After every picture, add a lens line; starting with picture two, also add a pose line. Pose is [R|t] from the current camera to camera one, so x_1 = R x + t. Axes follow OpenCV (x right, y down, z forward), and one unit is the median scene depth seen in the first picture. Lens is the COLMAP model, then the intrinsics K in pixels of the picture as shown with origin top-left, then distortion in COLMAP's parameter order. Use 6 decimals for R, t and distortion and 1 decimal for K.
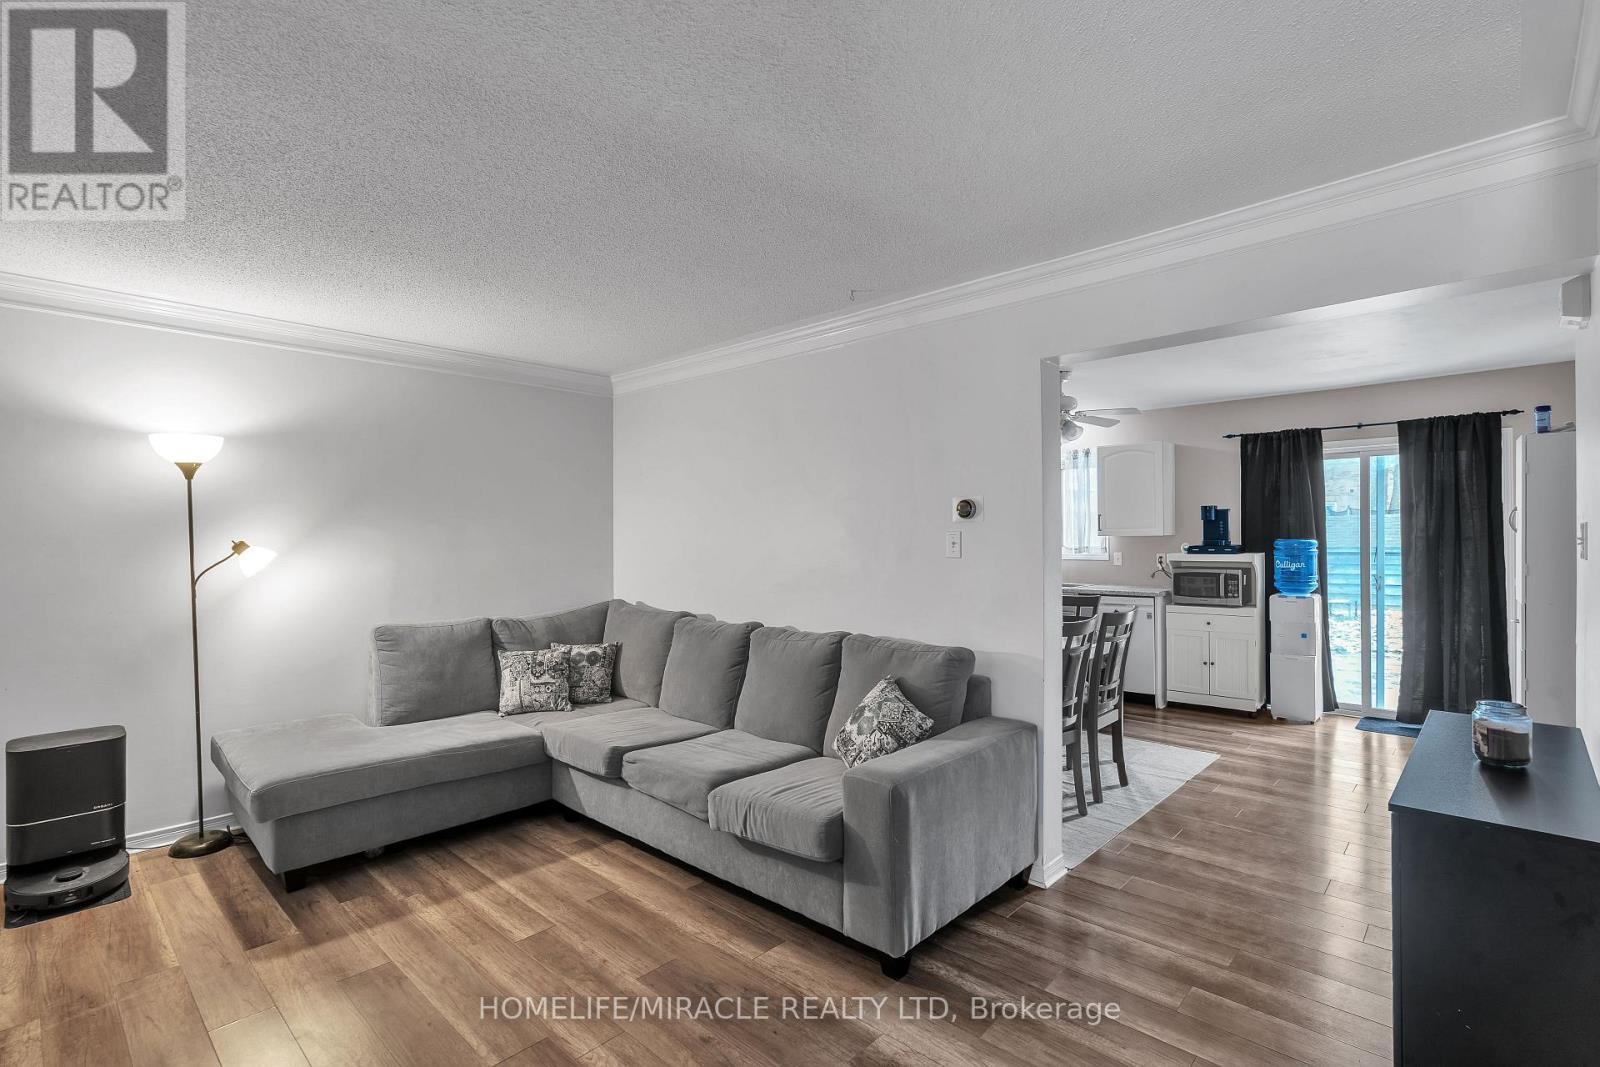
lens RADIAL K [[757.3, 0, 798.7], [0, 757.3, 529.9], [0, 0, 1]] dist [-0.007681, 0.004588]
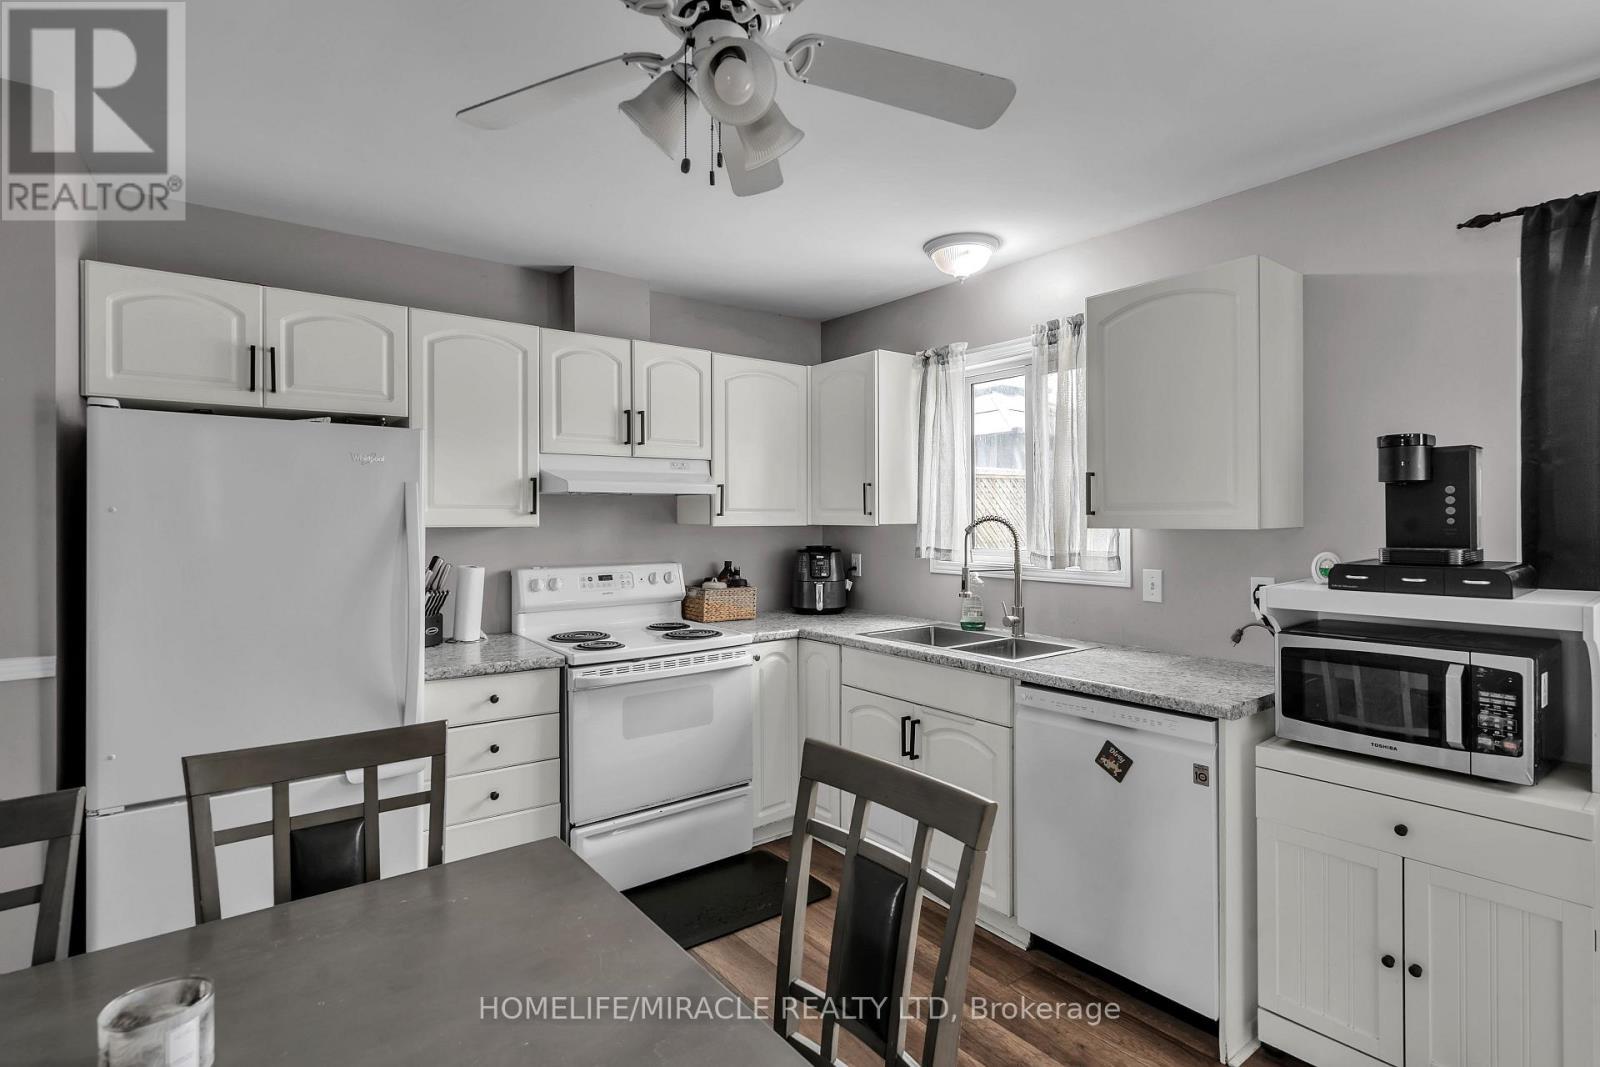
lens RADIAL K [[820.8, 0, 783.0], [0, 820.8, 519.4], [0, 0, 1]] dist [0.016386, -0.005052]
pose [[0.987599, 0.003792, -0.156953, 0.340651], [-0.002525, 0.999963, 0.008276, 0.000449], [0.156979, -0.007777, 0.987571, 0.618850]]
